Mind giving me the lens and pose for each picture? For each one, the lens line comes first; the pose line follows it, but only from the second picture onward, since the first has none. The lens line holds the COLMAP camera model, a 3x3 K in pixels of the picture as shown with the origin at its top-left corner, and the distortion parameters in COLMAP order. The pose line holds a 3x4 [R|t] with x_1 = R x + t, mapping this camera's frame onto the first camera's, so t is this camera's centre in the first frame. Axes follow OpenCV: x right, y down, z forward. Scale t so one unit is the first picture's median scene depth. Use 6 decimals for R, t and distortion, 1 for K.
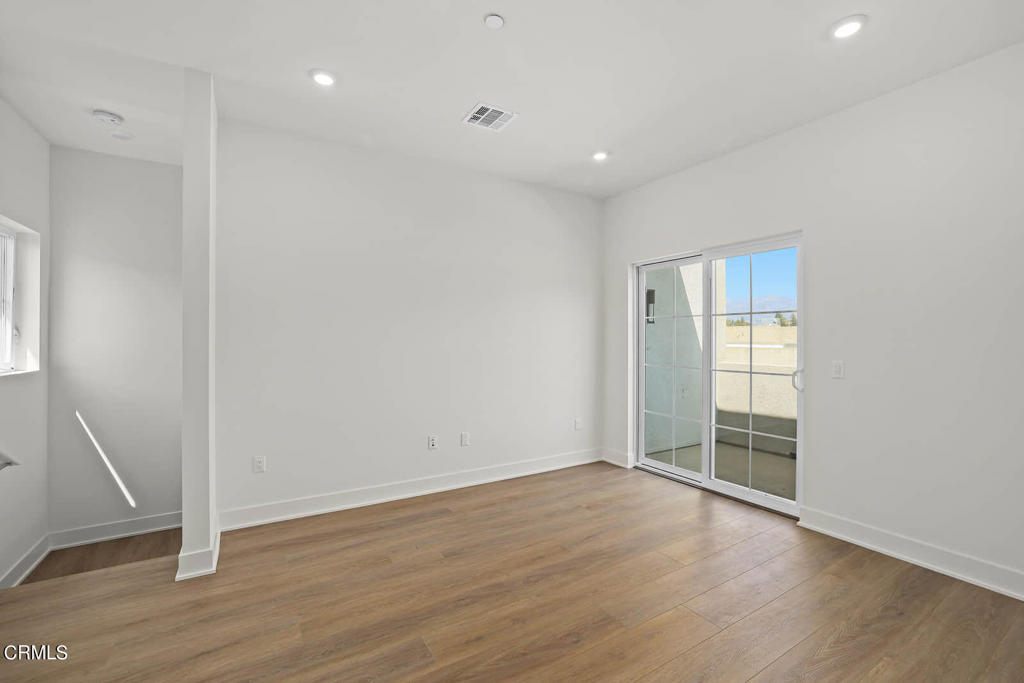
lens RADIAL K [[429.8, 0, 512.0], [0, 429.8, 341.5], [0, 0, 1]] dist [0.000996, 0.000139]
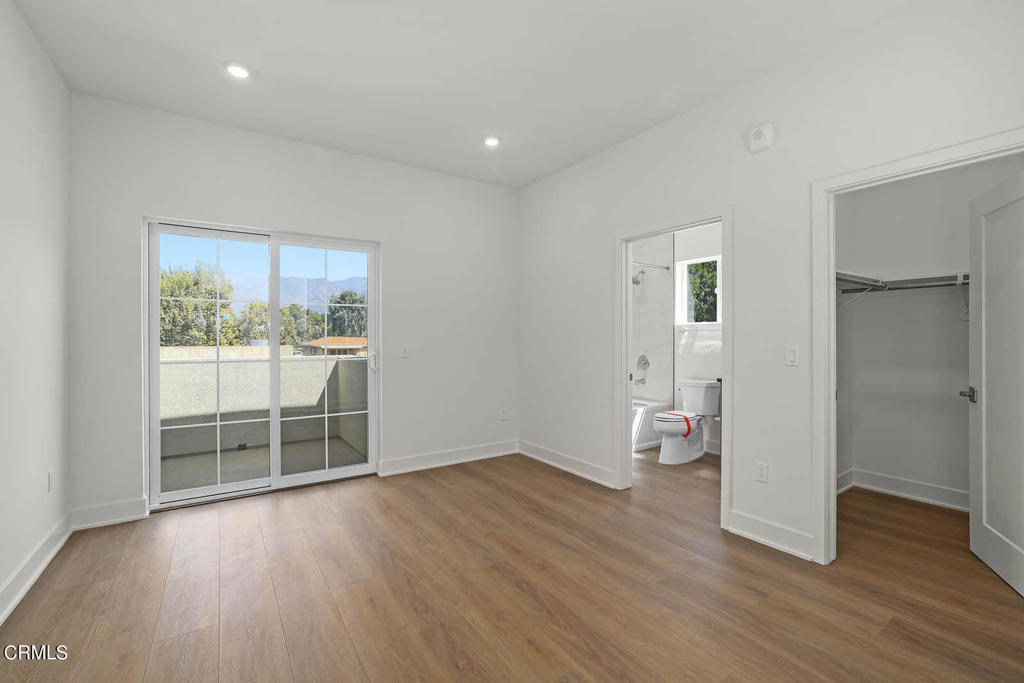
lens RADIAL K [[442.3, 0, 497.4], [0, 442.3, 341.8], [0, 0, 1]] dist [-0.017286, -0.000074]
pose [[-0.016789, -0.003804, 0.999852, -0.499995], [0.005804, 0.999976, 0.003902, 0.021636], [-0.999842, 0.005868, -0.016767, 0.535420]]
